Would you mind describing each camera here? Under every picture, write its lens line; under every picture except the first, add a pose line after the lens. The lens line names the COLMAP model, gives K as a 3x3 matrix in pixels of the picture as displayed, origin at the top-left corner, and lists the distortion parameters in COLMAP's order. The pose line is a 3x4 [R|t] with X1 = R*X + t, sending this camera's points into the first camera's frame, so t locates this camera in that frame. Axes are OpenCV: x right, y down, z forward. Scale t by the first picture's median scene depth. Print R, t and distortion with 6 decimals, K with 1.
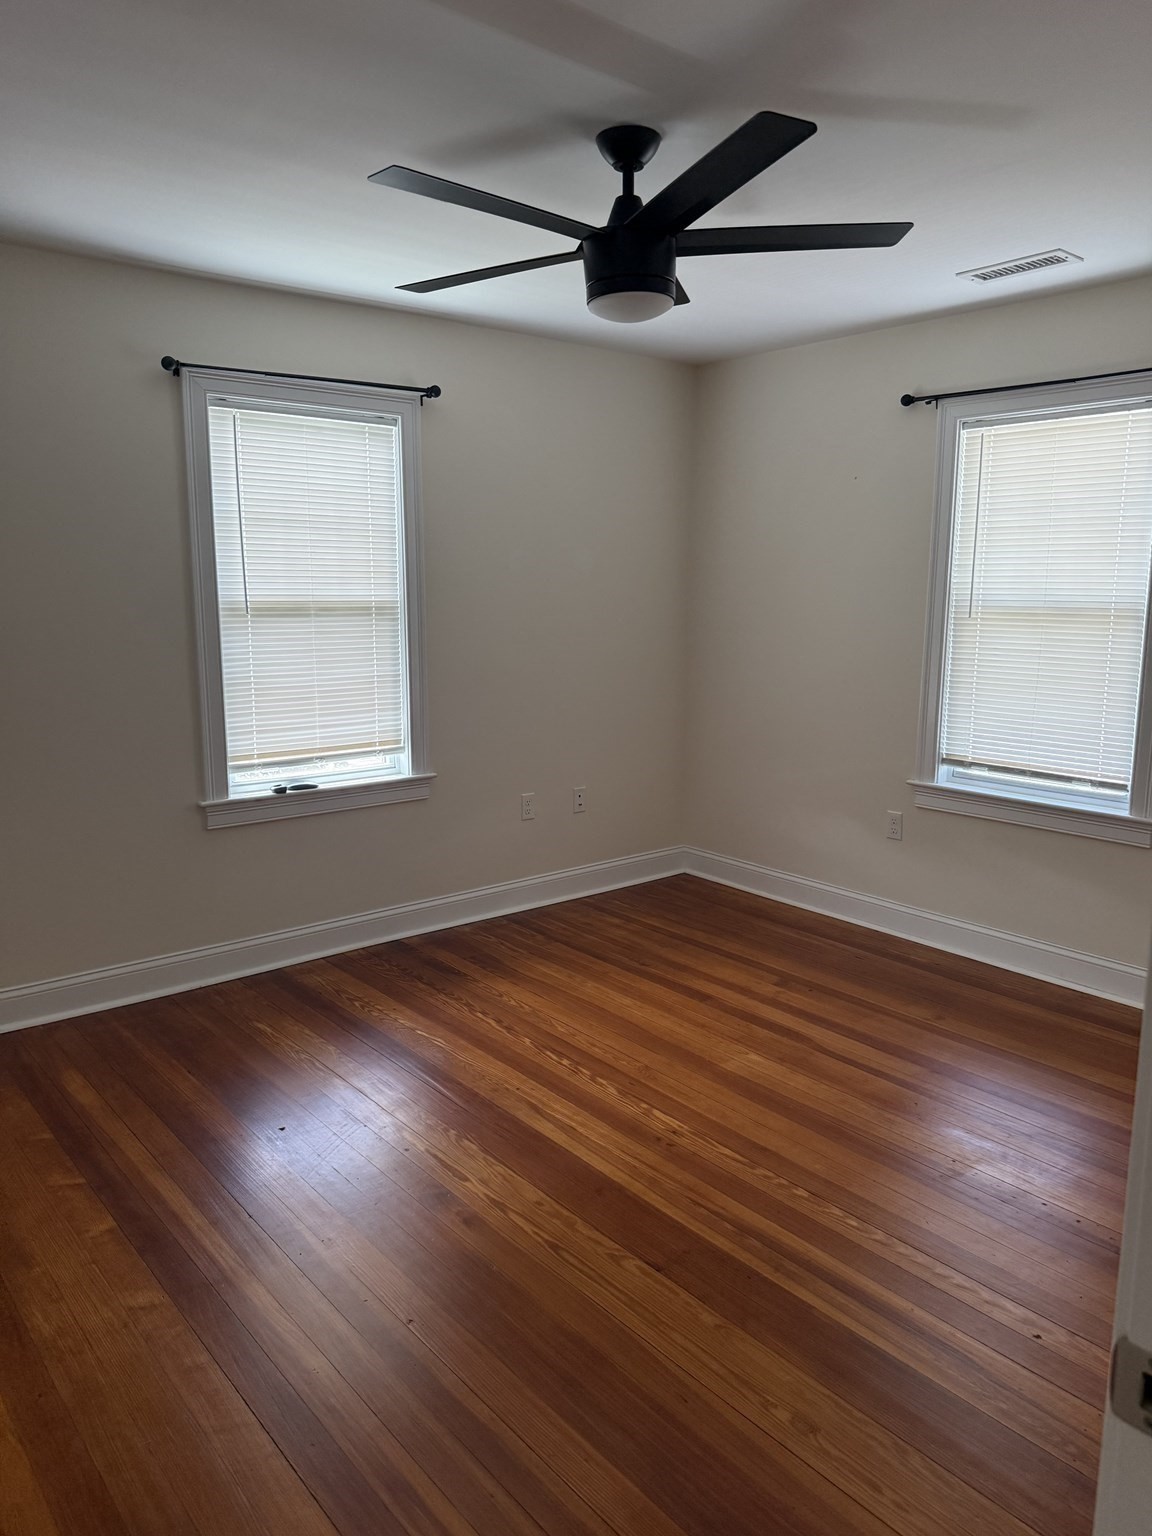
lens RADIAL K [[1075.7, 0, 576.5], [0, 1075.7, 763.6], [0, 0, 1]] dist [0.046238, -0.039465]
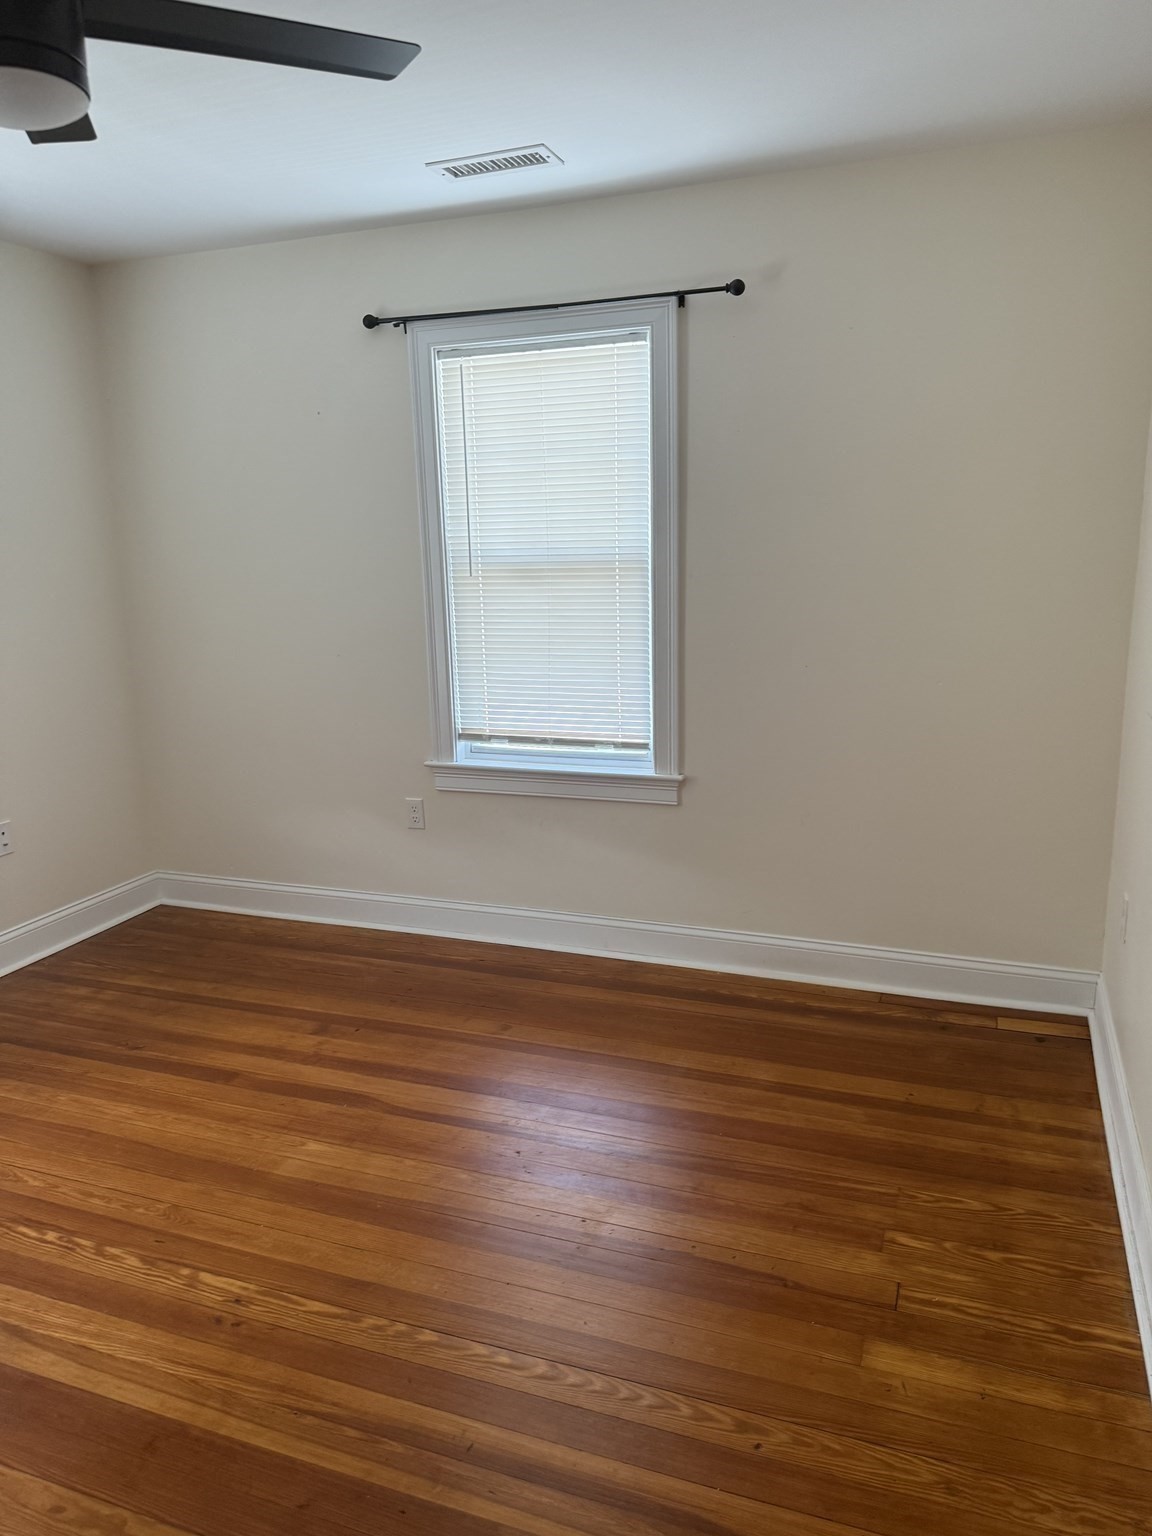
lens RADIAL K [[1075.7, 0, 576.0], [0, 1075.7, 766.3], [0, 0, 1]] dist [0.046238, -0.039465]
pose [[0.863822, -0.134537, 0.485501, -0.016805], [0.113128, 0.990873, 0.073298, -0.037258], [-0.490932, -0.008392, 0.871158, 0.198321]]
